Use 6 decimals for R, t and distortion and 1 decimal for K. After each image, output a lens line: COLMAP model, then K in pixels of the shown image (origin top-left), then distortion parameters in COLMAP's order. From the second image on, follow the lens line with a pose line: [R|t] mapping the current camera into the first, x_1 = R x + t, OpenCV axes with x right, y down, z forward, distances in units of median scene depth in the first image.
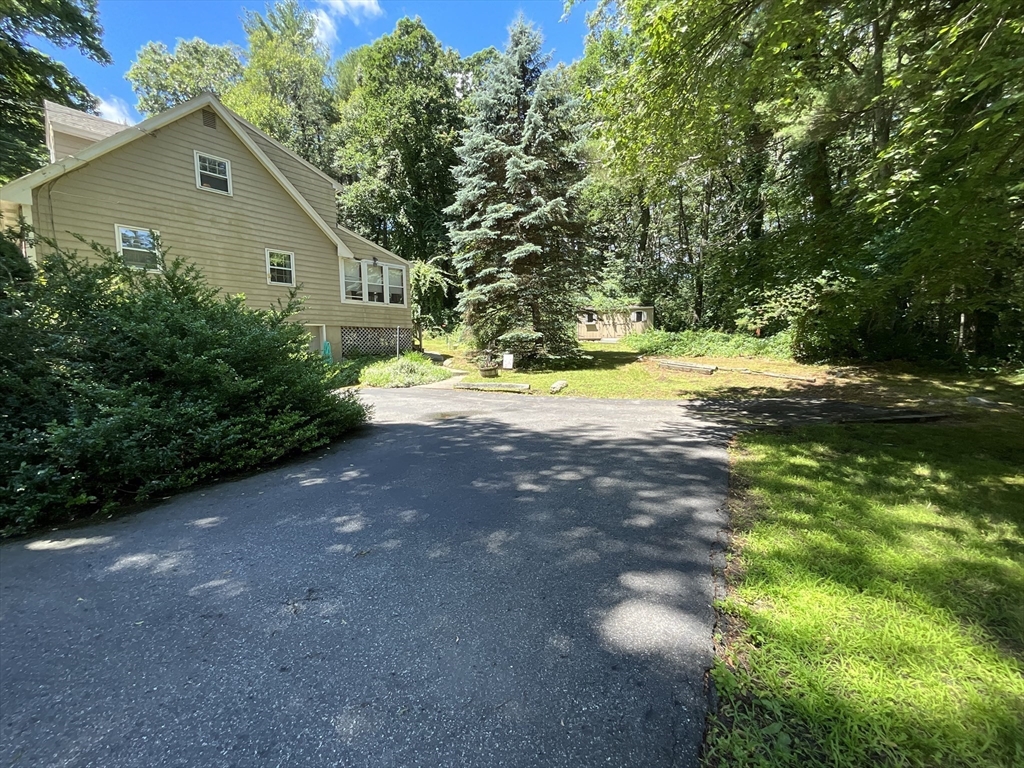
lens RADIAL K [[411.1, 0, 511.2], [0, 411.1, 381.8], [0, 0, 1]] dist [0.000054, -0.000009]
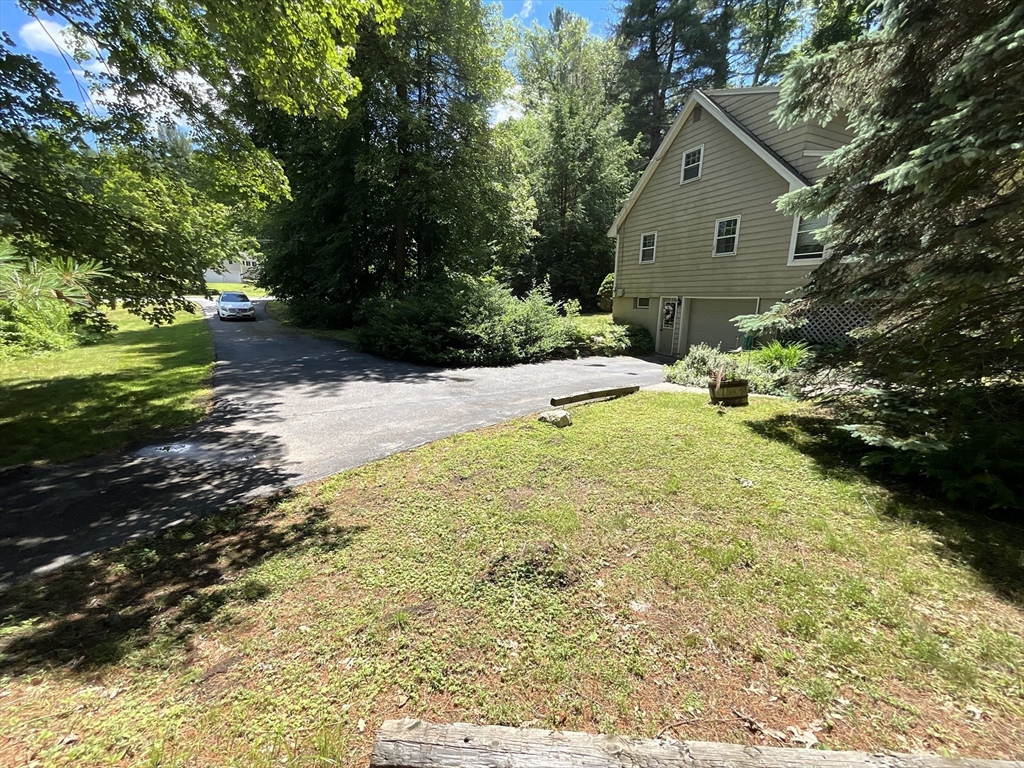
lens RADIAL K [[411.1, 0, 510.8], [0, 411.1, 387.1], [0, 0, 1]] dist [0.000054, -0.000009]
pose [[-0.485217, 0.173254, -0.857057, 0.590702], [-0.116025, 0.958749, 0.259498, -0.150550], [0.866662, 0.225353, -0.445099, 1.187033]]
